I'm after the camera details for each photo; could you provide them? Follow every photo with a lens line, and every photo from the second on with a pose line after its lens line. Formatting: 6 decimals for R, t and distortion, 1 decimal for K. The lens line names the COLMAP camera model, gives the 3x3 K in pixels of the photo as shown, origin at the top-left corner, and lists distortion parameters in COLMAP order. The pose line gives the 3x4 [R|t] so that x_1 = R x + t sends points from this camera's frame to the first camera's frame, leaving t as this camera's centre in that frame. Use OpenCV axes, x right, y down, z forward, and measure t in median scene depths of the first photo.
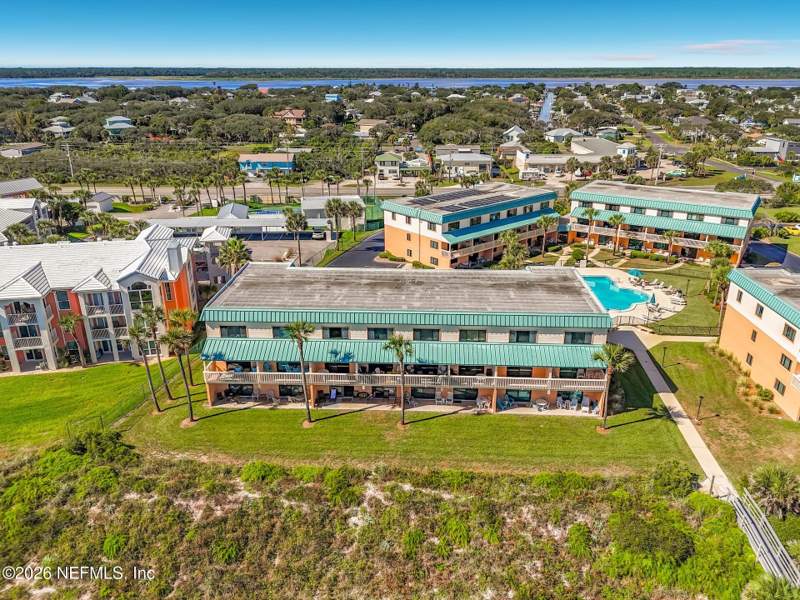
lens RADIAL K [[587.1, 0, 398.3], [0, 587.1, 302.8], [0, 0, 1]] dist [0.070210, -0.094408]
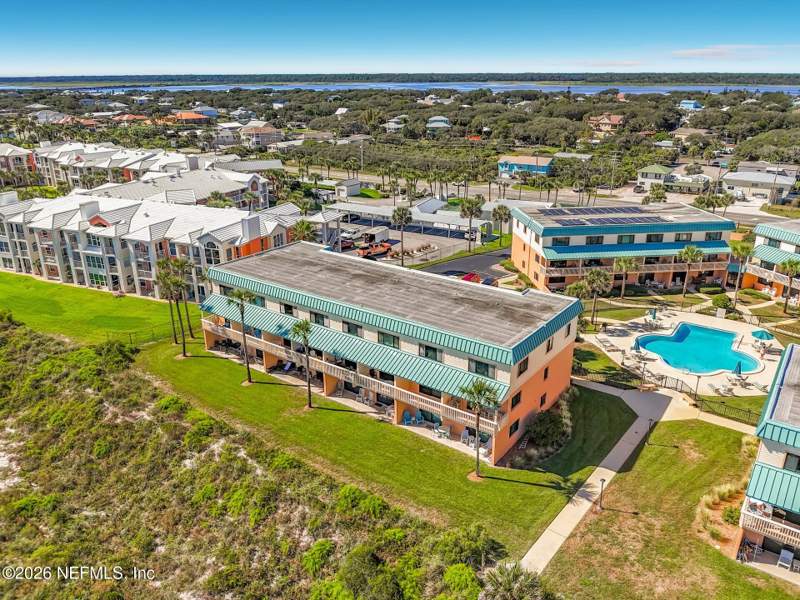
lens RADIAL K [[601.2, 0, 402.7], [0, 601.2, 298.6], [0, 0, 1]] dist [0.044087, -0.099478]
pose [[0.834845, 0.190094, -0.516623, 0.385606], [-0.199958, 0.979100, 0.037140, -0.031262], [0.512885, 0.072296, 0.855407, 0.094756]]
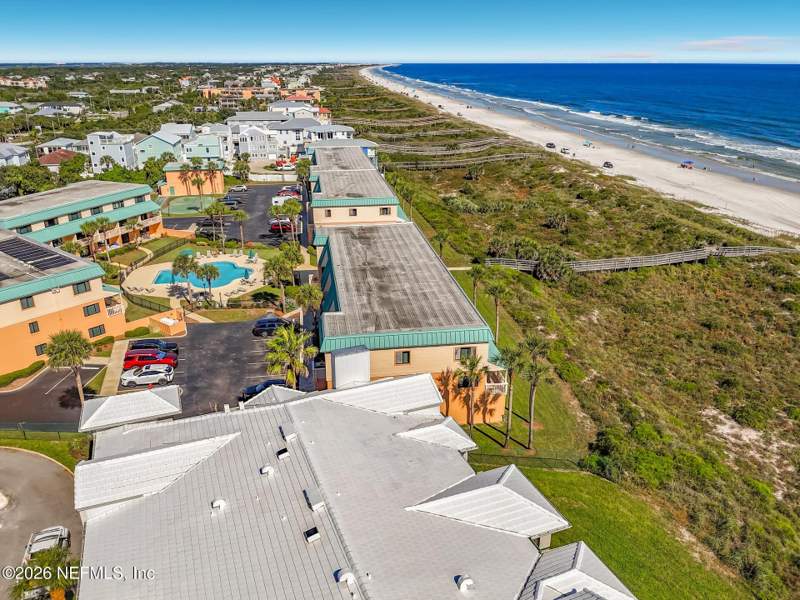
lens RADIAL K [[601.2, 0, 402.7], [0, 601.2, 298.6], [0, 0, 1]] dist [0.044087, -0.099478]
pose [[-0.206552, -0.353713, 0.912263, -0.683515], [0.357891, 0.840444, 0.406900, -0.275011], [-0.910632, 0.410536, -0.047005, 0.691073]]
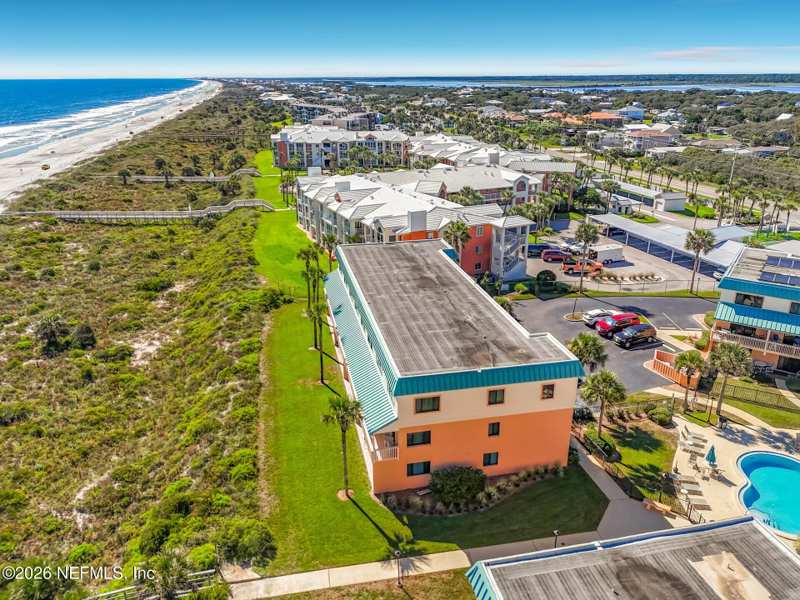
lens RADIAL K [[587.1, 0, 398.3], [0, 587.1, 302.8], [0, 0, 1]] dist [0.070210, -0.094408]
pose [[0.260996, 0.342745, -0.902445, 0.599010], [-0.348501, 0.905255, 0.243023, -0.152983], [0.900238, 0.251075, 0.355715, 0.405969]]
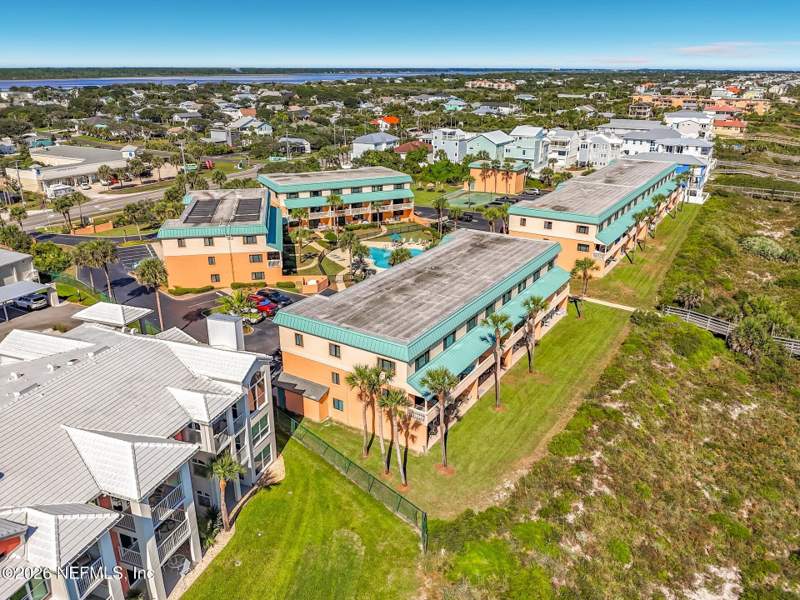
lens RADIAL K [[601.2, 0, 402.7], [0, 601.2, 298.6], [0, 0, 1]] dist [0.044087, -0.099478]
pose [[0.492156, -0.305886, 0.814994, -0.617422], [0.315096, 0.935343, 0.160776, -0.120249], [-0.811478, 0.177674, 0.556718, 0.302347]]
